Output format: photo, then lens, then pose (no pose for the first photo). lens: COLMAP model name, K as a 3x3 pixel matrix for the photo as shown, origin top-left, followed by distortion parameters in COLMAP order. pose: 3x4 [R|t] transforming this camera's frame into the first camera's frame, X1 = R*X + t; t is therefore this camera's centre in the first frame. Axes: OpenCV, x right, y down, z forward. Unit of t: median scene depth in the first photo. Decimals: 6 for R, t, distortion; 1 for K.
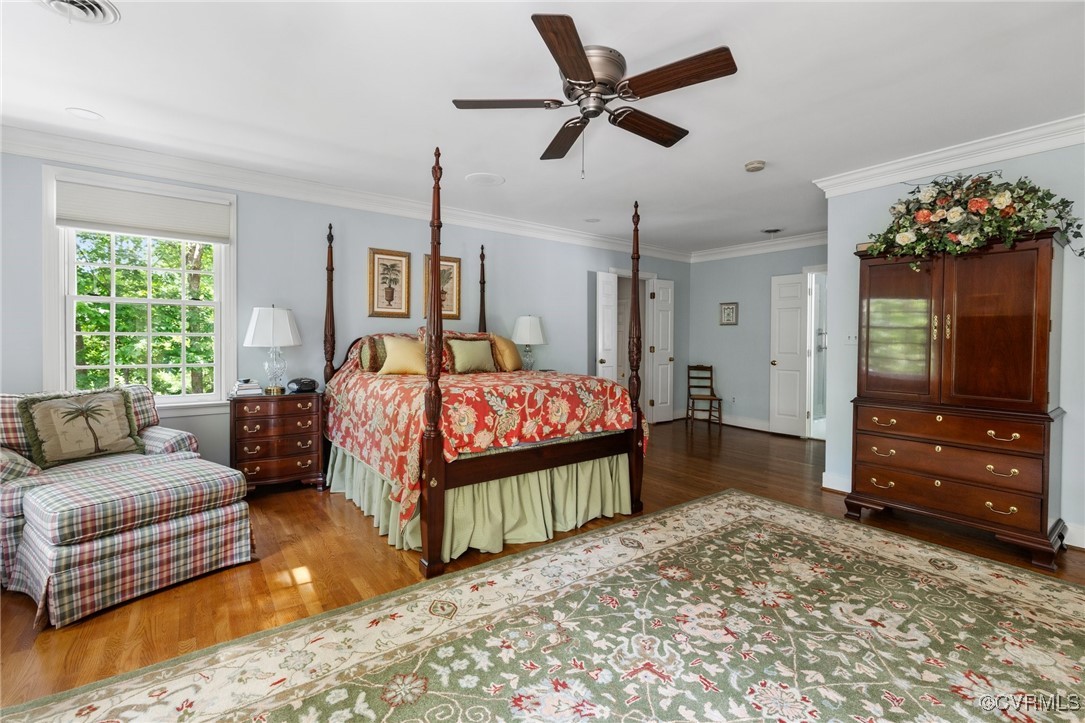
lens RADIAL K [[471.9, 0, 540.7], [0, 471.9, 353.0], [0, 0, 1]] dist [-0.003235, 0.000833]
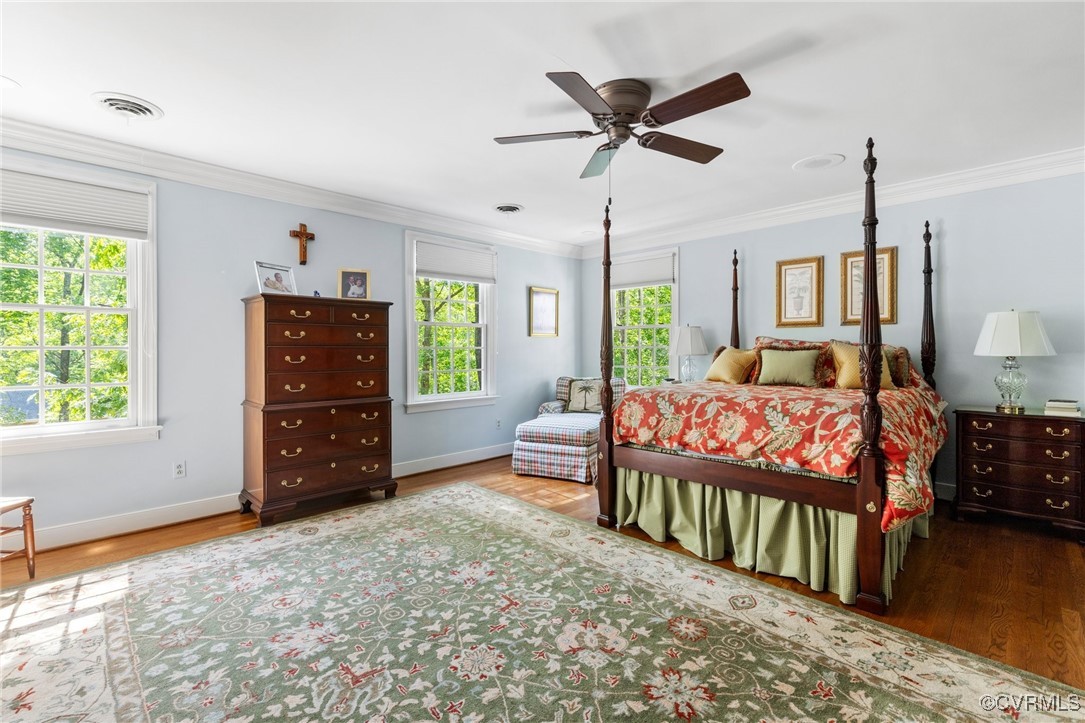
lens RADIAL K [[471.9, 0, 541.8], [0, 471.9, 354.5], [0, 0, 1]] dist [-0.003235, 0.000833]
pose [[0.160076, 0.005281, -0.987091, 1.010320], [-0.024323, 0.999703, 0.001404, -0.011611], [0.986805, 0.023784, 0.160157, 0.571624]]
